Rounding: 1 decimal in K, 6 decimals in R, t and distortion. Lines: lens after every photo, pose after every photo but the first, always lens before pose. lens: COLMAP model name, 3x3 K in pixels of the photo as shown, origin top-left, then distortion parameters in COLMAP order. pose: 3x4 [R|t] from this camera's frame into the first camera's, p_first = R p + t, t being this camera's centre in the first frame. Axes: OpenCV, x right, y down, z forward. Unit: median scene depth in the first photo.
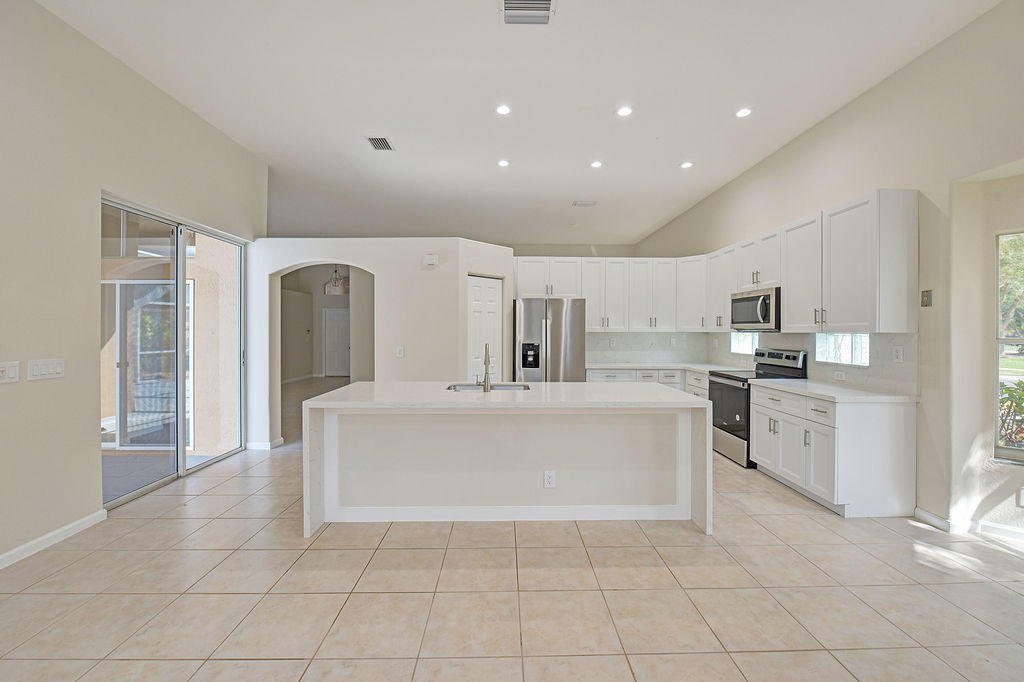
lens RADIAL K [[408.6, 0, 511.5], [0, 408.6, 332.7], [0, 0, 1]] dist [-0.010129, -0.000161]
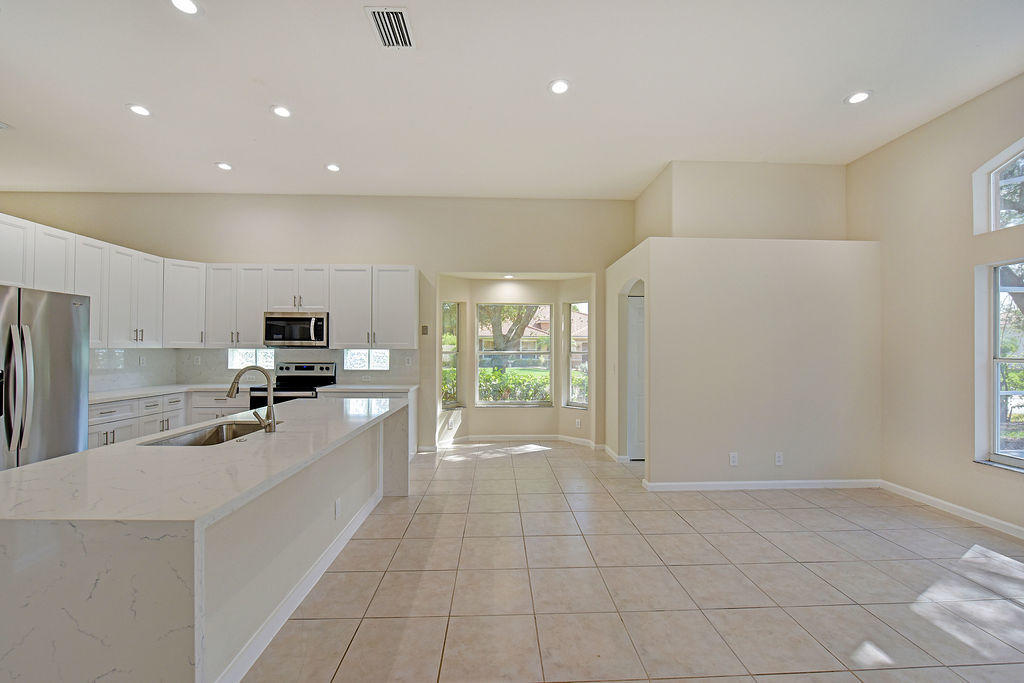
lens RADIAL K [[411.7, 0, 510.8], [0, 411.7, 345.4], [0, 0, 1]] dist [-0.008475, -0.000164]
pose [[-0.022650, 0.006082, 0.999725, -0.624982], [0.000780, 0.999981, -0.006065, -0.002664], [-0.999743, 0.000643, -0.022655, 0.464069]]
